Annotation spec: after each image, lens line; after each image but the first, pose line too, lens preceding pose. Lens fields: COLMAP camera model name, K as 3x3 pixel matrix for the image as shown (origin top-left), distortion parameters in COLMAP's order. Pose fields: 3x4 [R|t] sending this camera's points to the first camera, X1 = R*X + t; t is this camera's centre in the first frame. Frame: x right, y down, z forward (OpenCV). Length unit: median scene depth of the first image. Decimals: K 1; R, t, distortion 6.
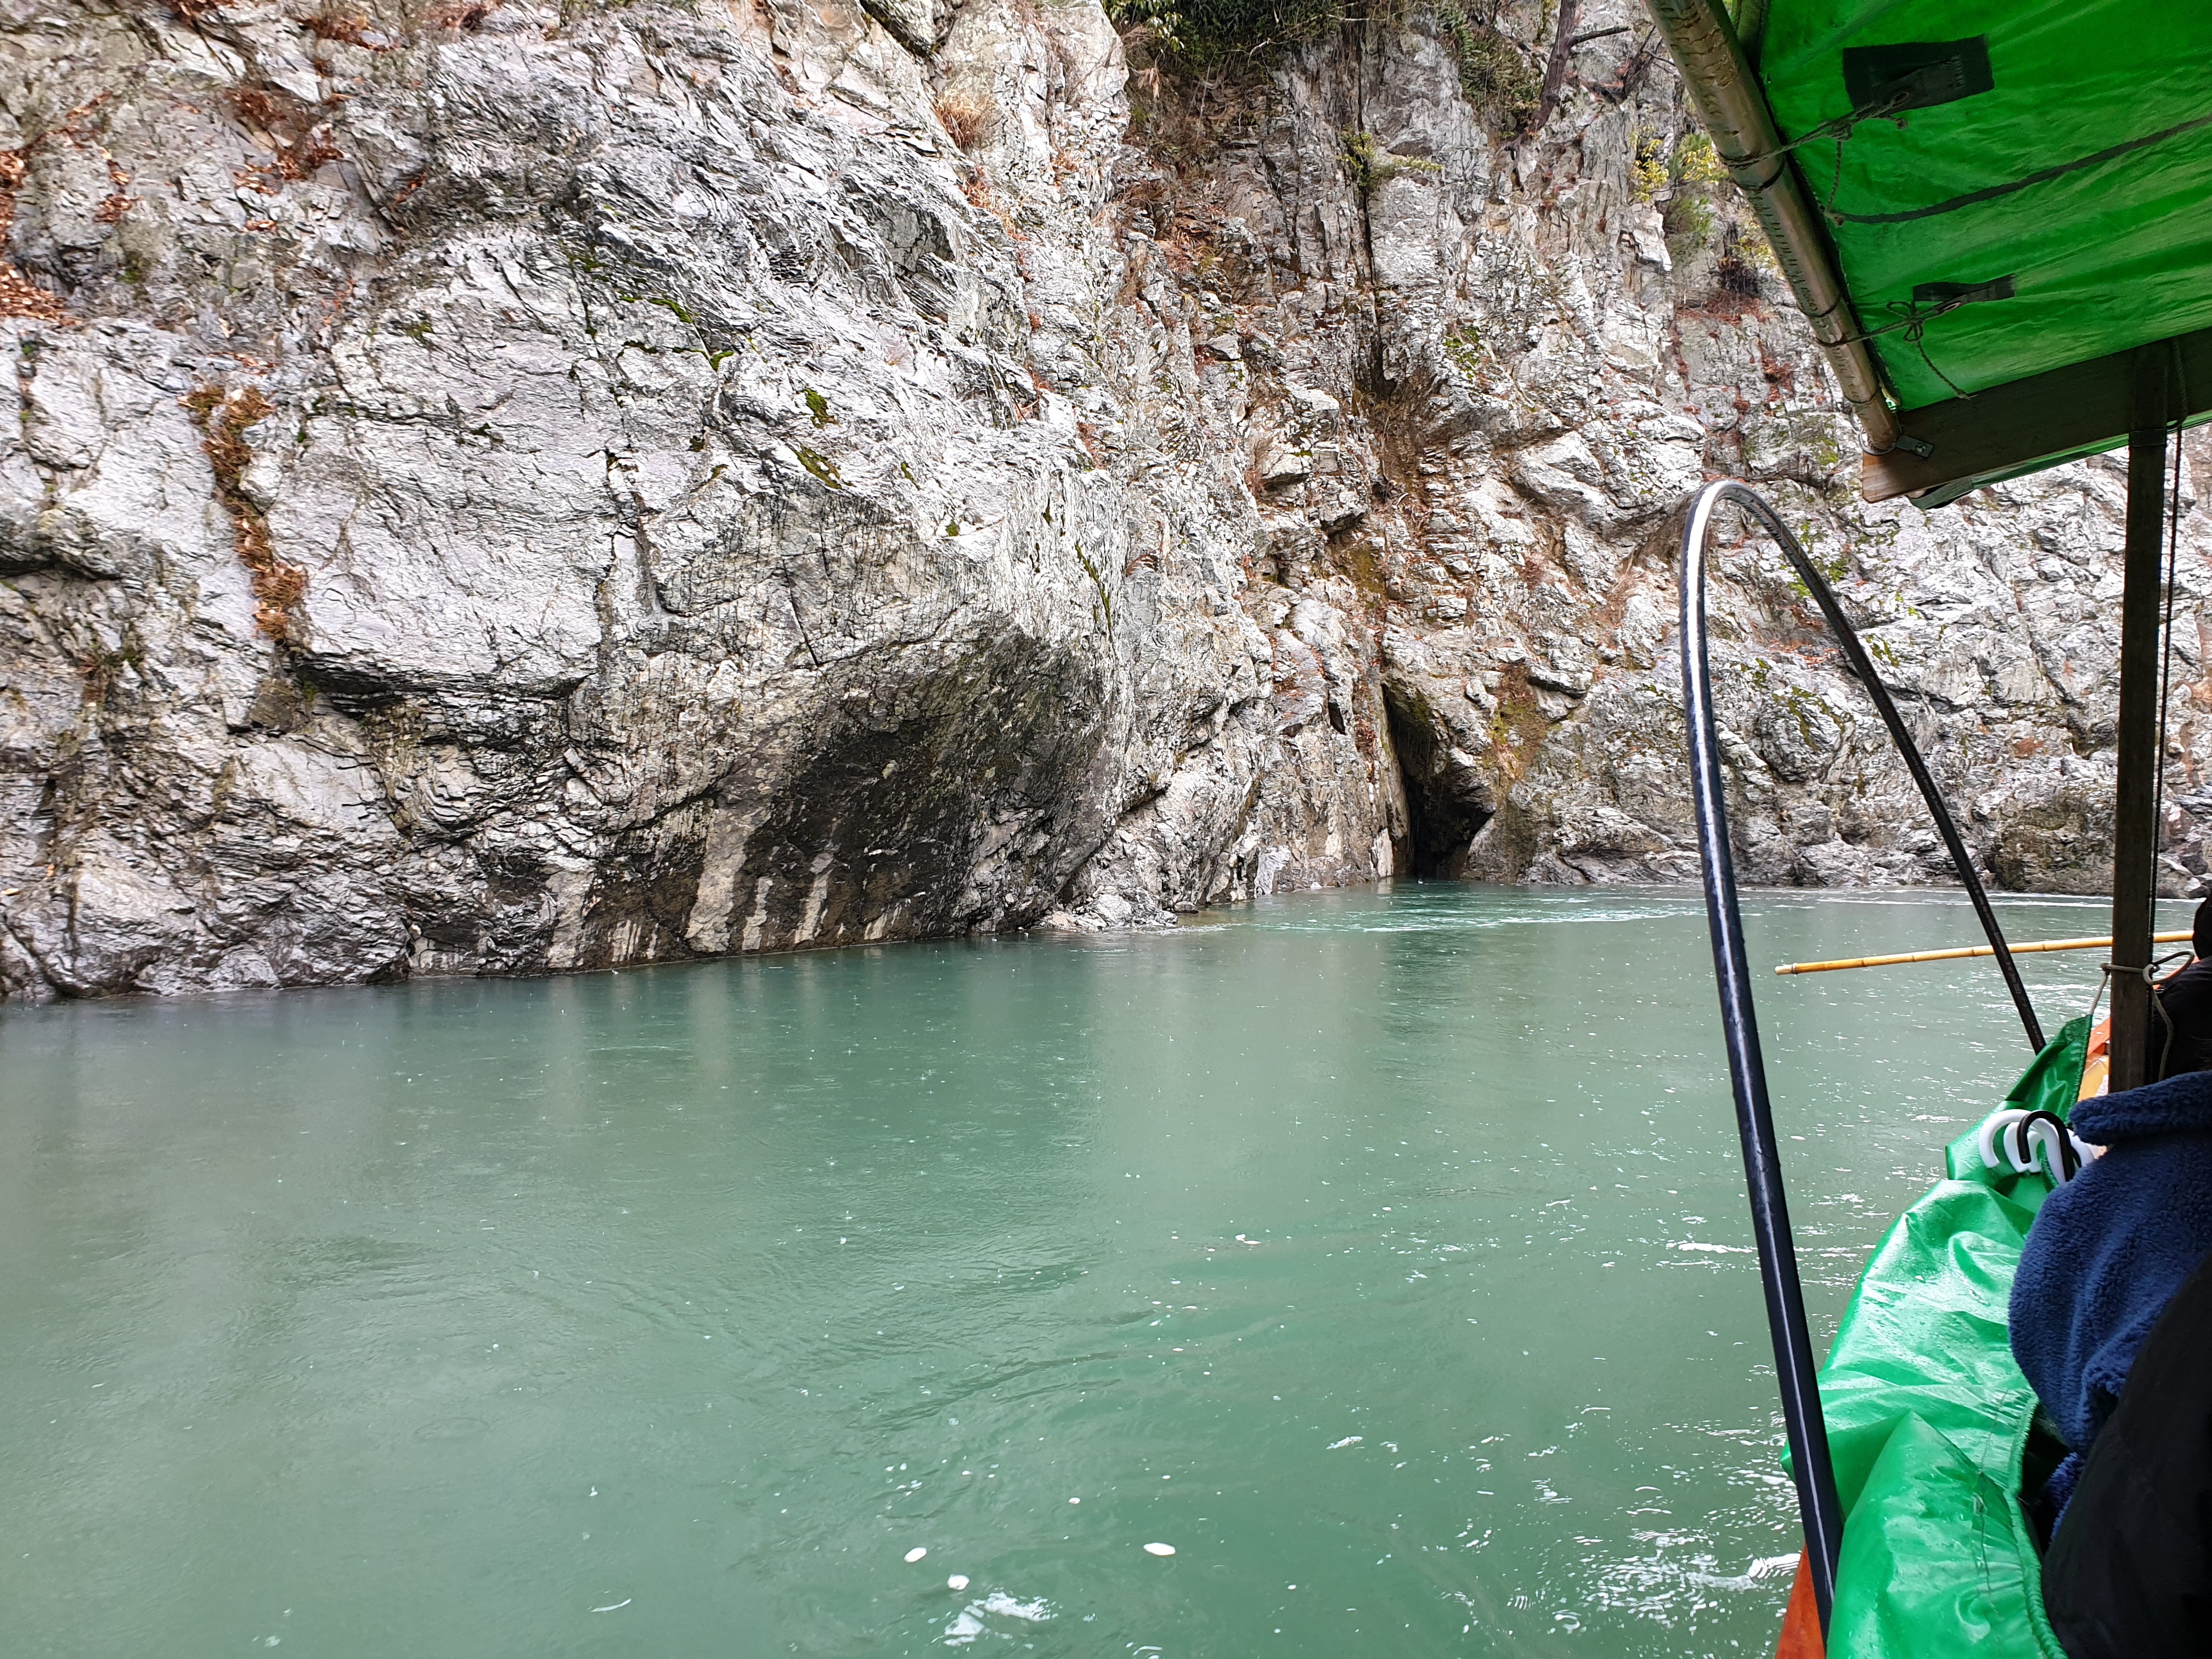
lens RADIAL K [[1882.9, 0, 934.5], [0, 1882.9, 829.9], [0, 0, 1]] dist [0.154177, -0.272381]
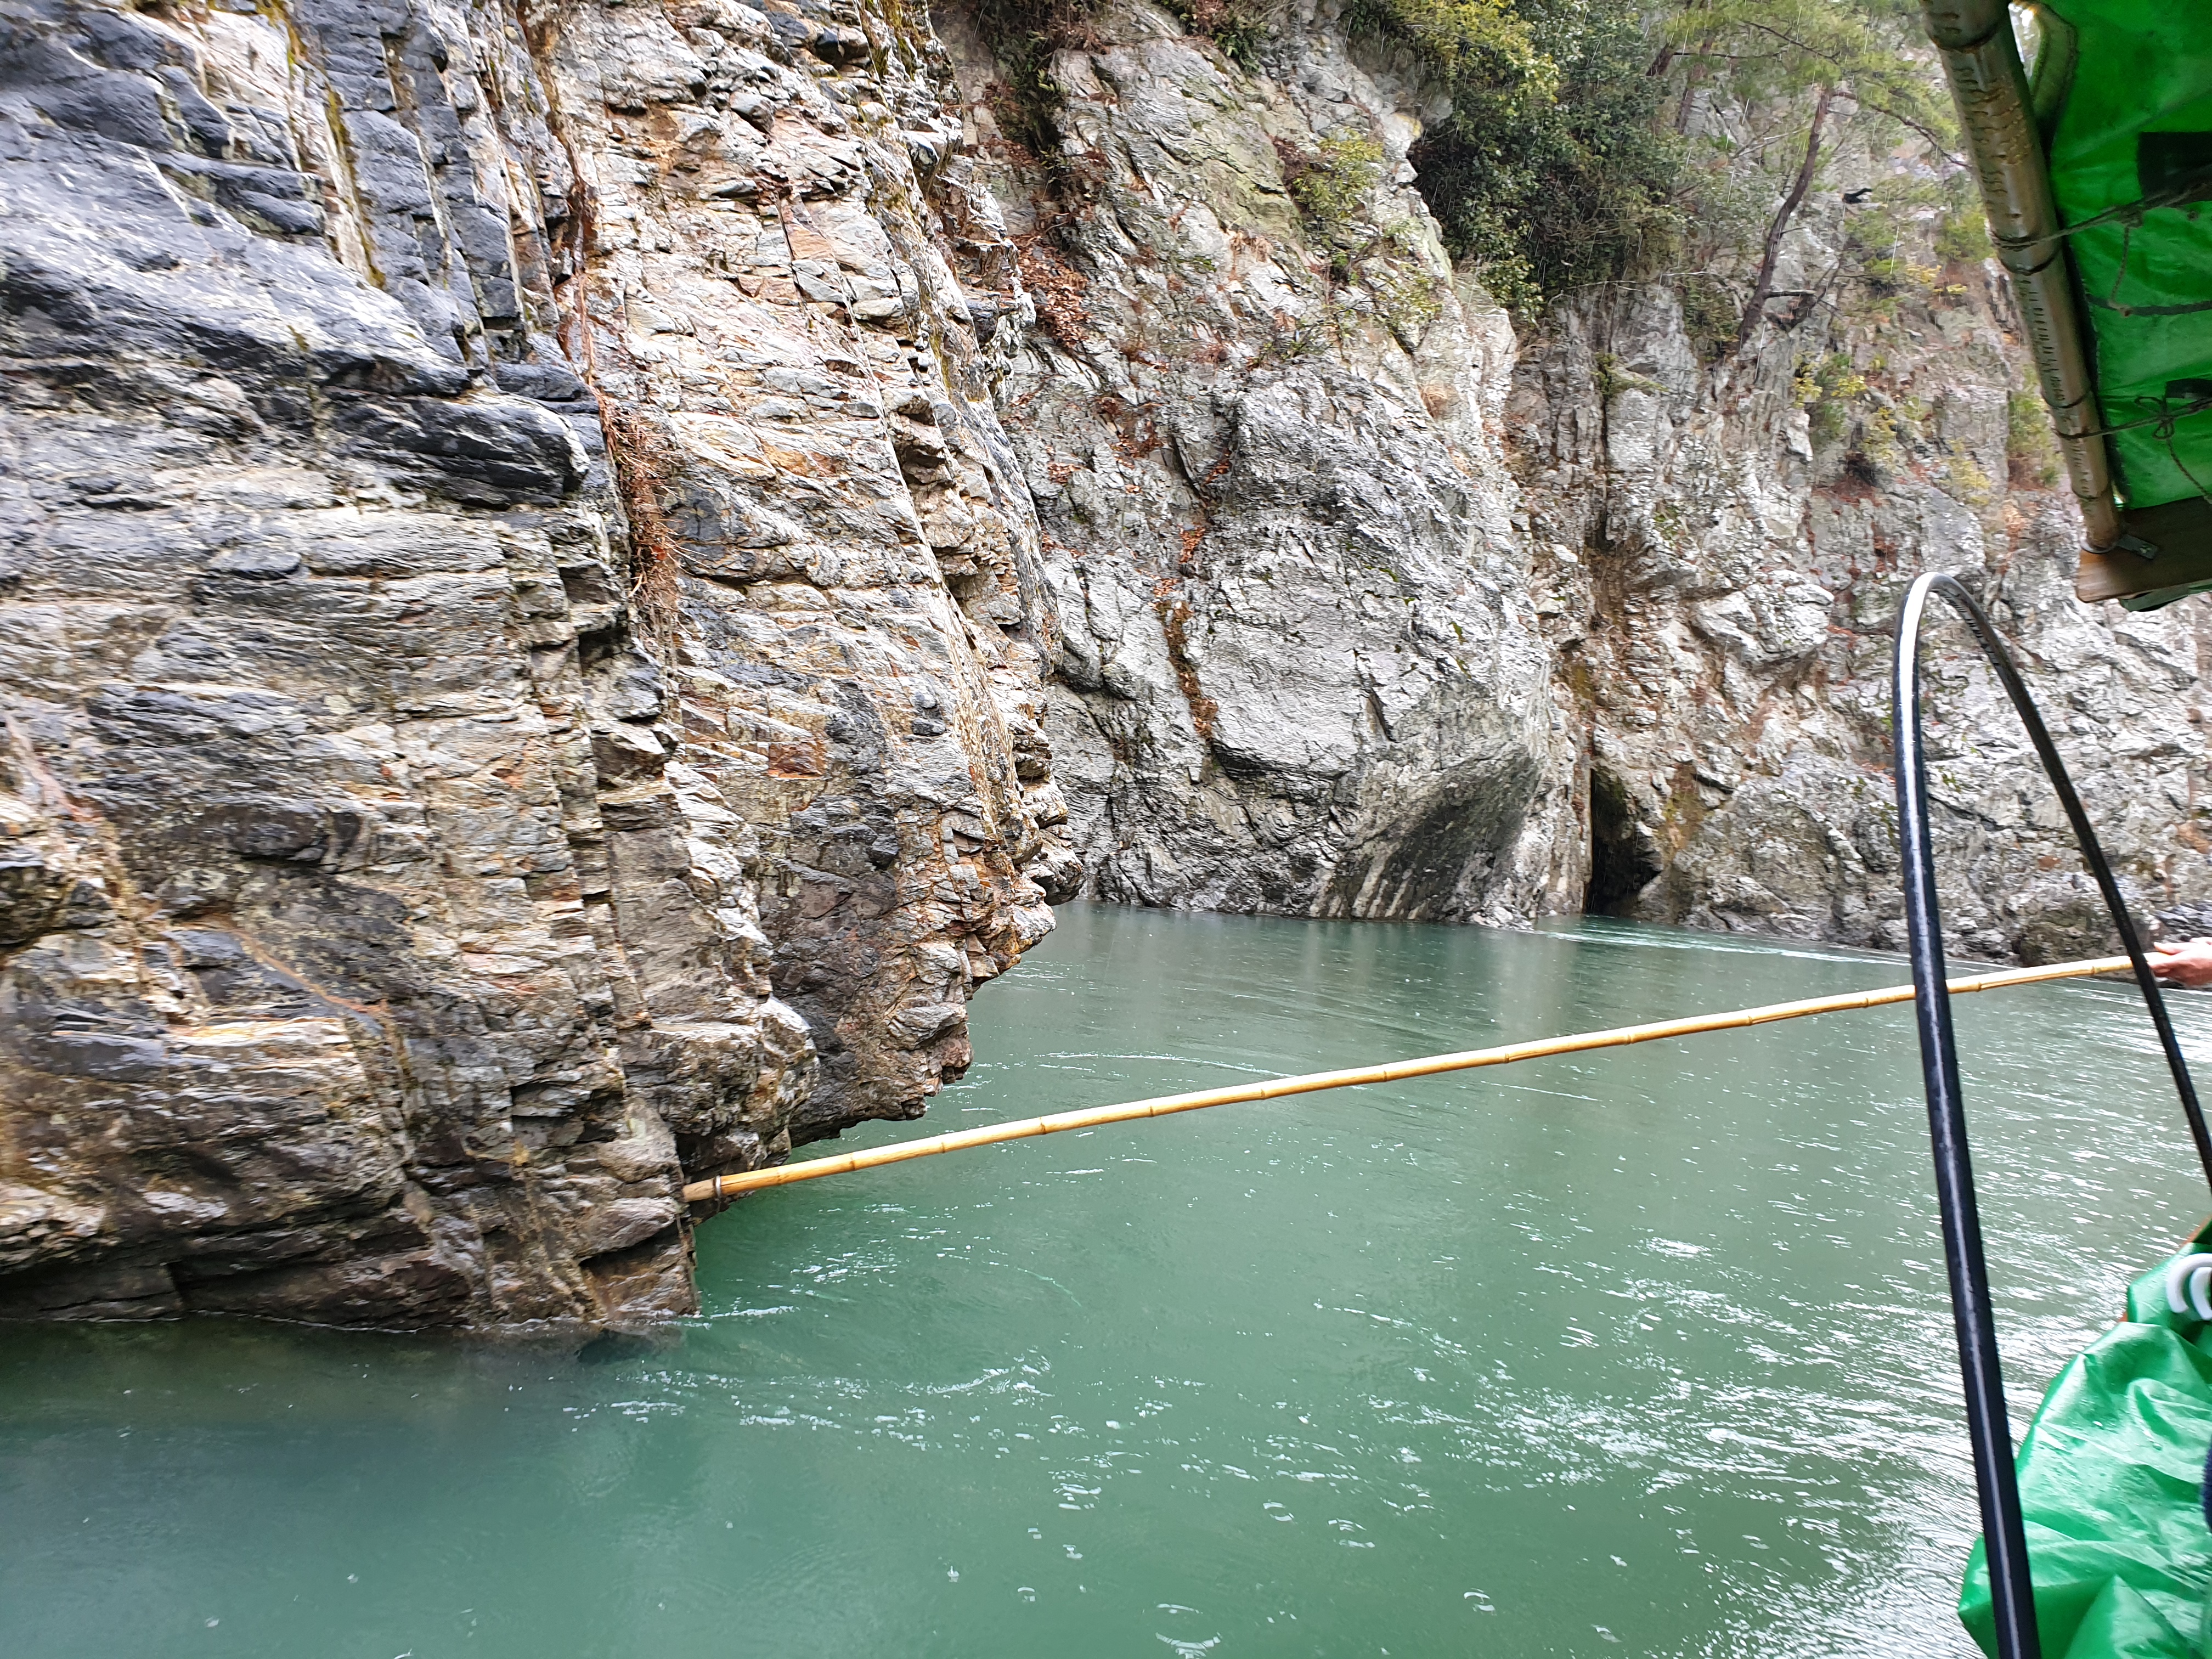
lens RADIAL K [[1689.0, 0, 1106.0], [0, 1689.0, 829.5], [0, 0, 1]] dist [0.178373, -0.300417]
pose [[0.993978, 0.105887, 0.028194, -0.133354], [-0.105974, 0.994368, 0.001625, 0.000971], [-0.027864, -0.004603, 0.999601, -0.205271]]
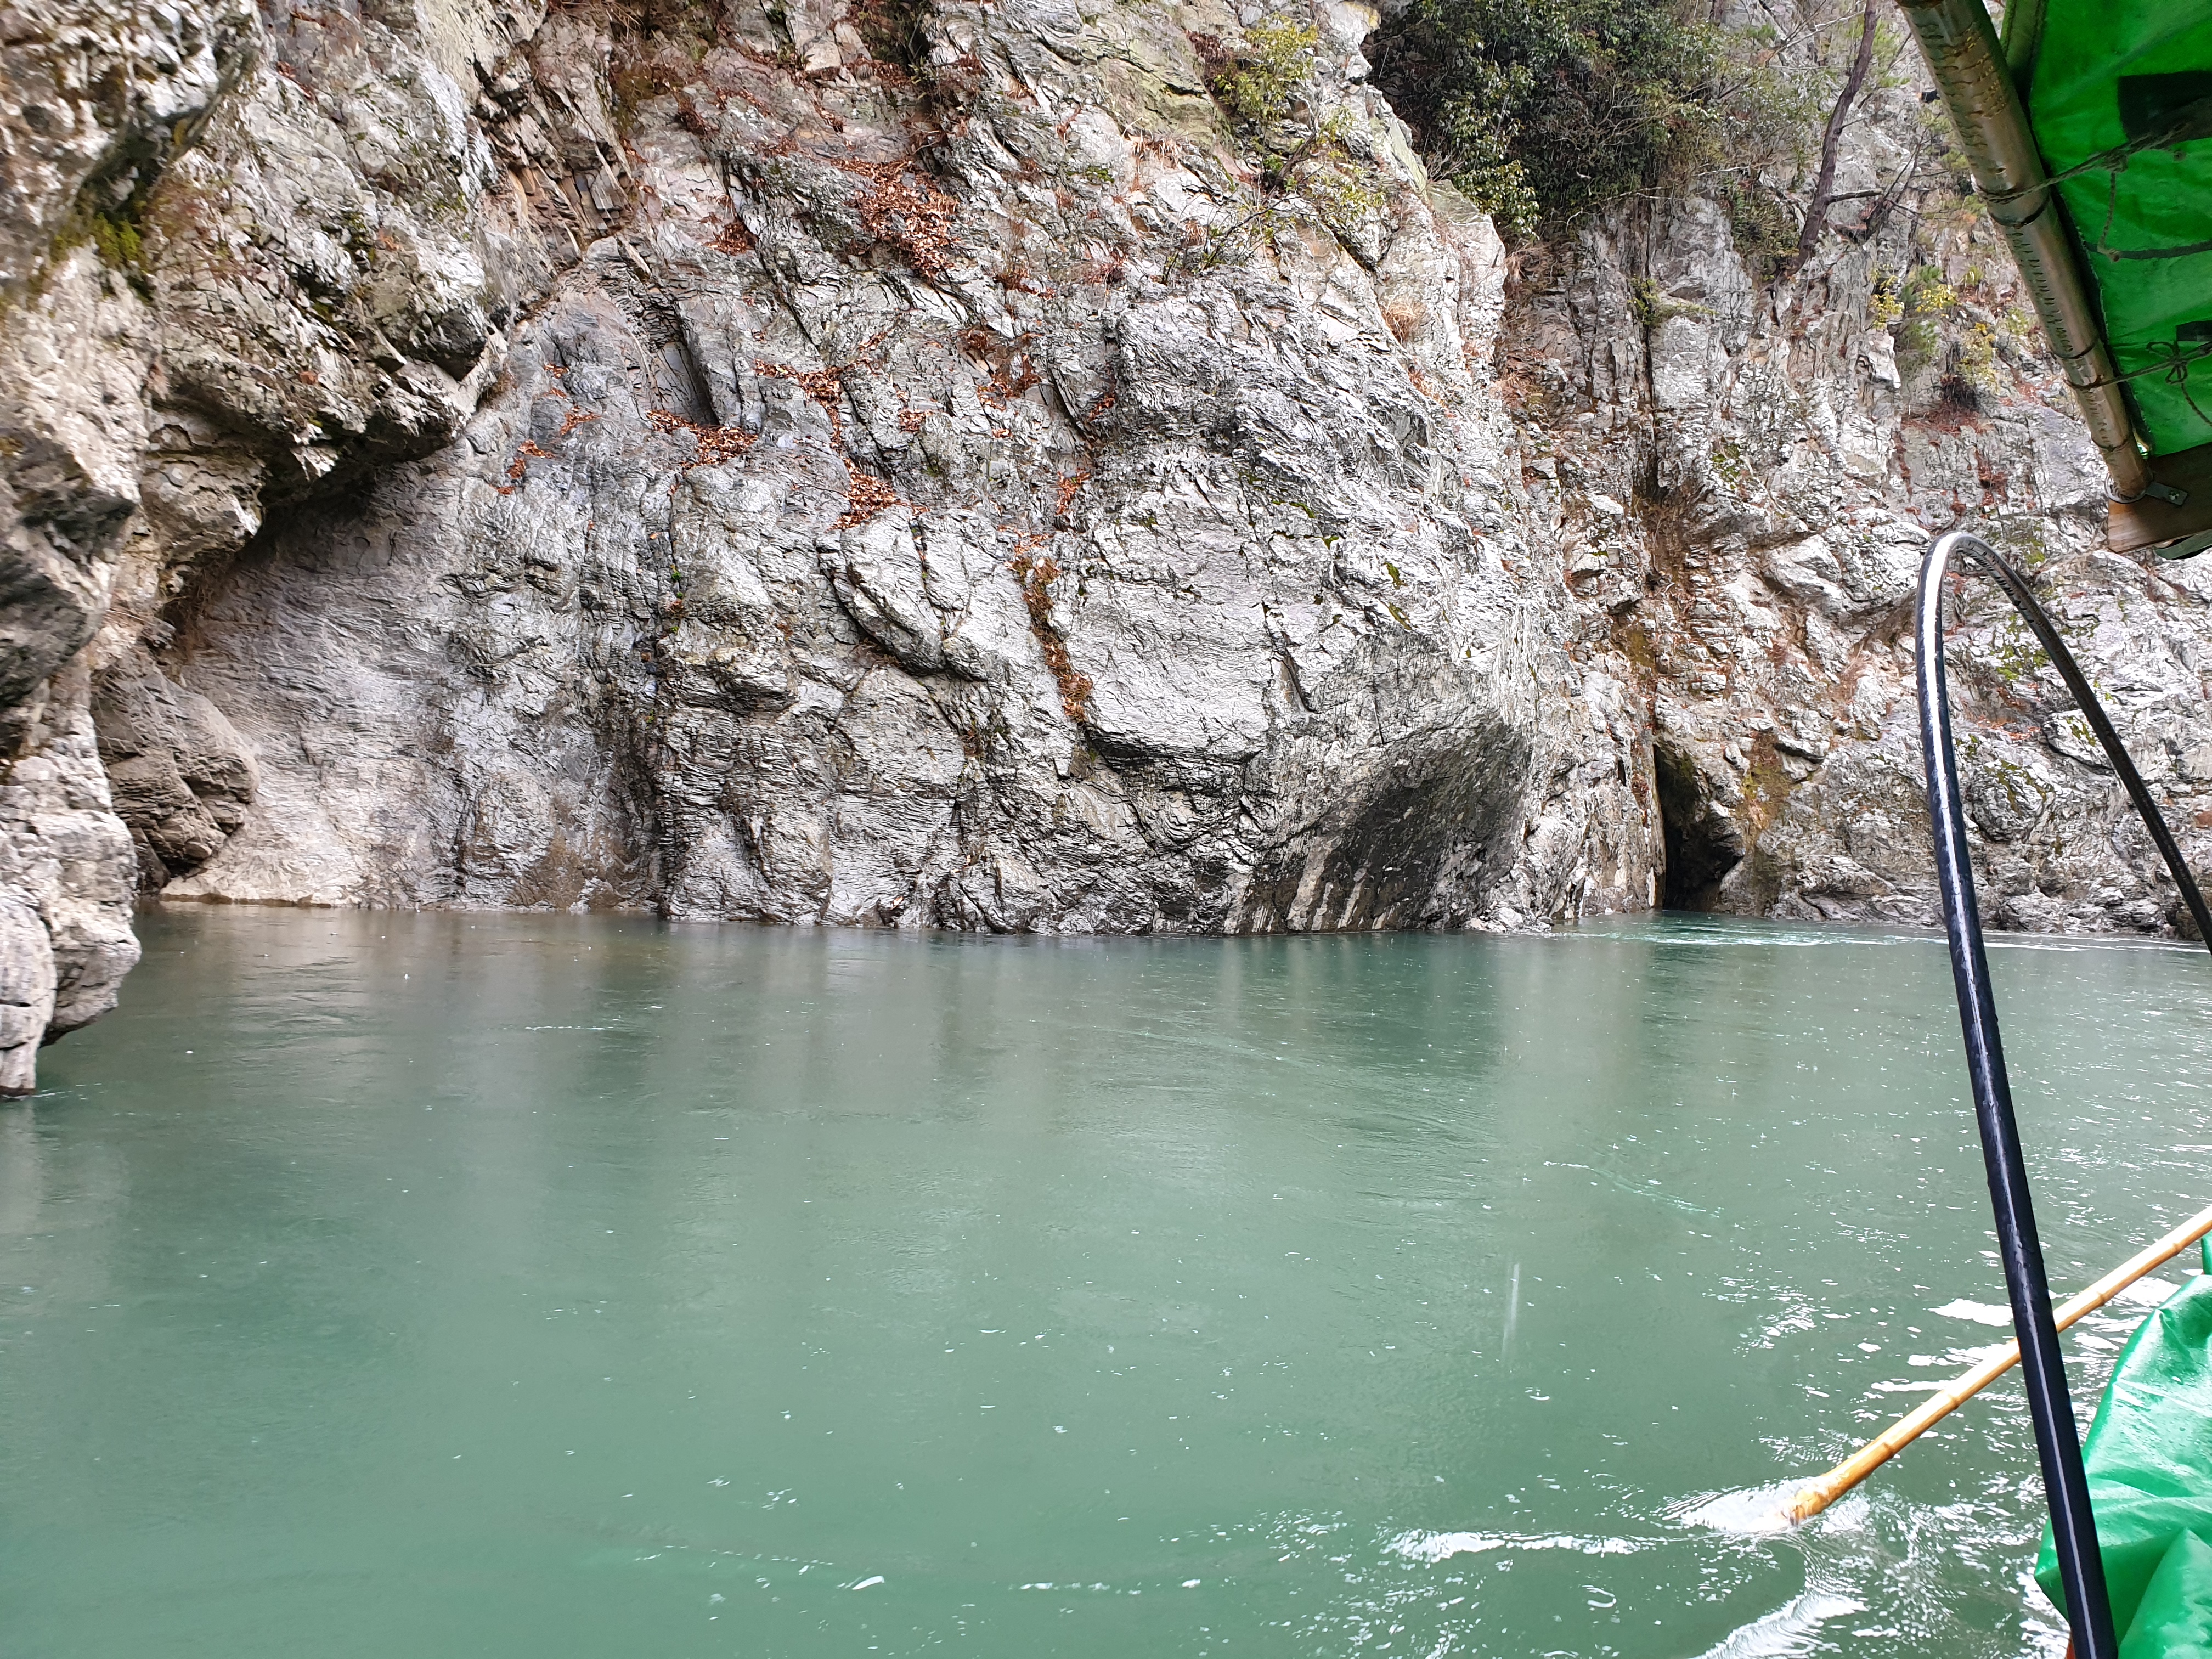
lens RADIAL K [[1774.9, 0, 1079.3], [0, 1774.9, 835.3], [0, 0, 1]] dist [0.092600, -0.068106]
pose [[0.998412, 0.042536, -0.036924, -0.077782], [-0.042750, 0.999073, -0.005032, 0.001023], [0.036675, 0.006603, 0.999305, -0.133732]]
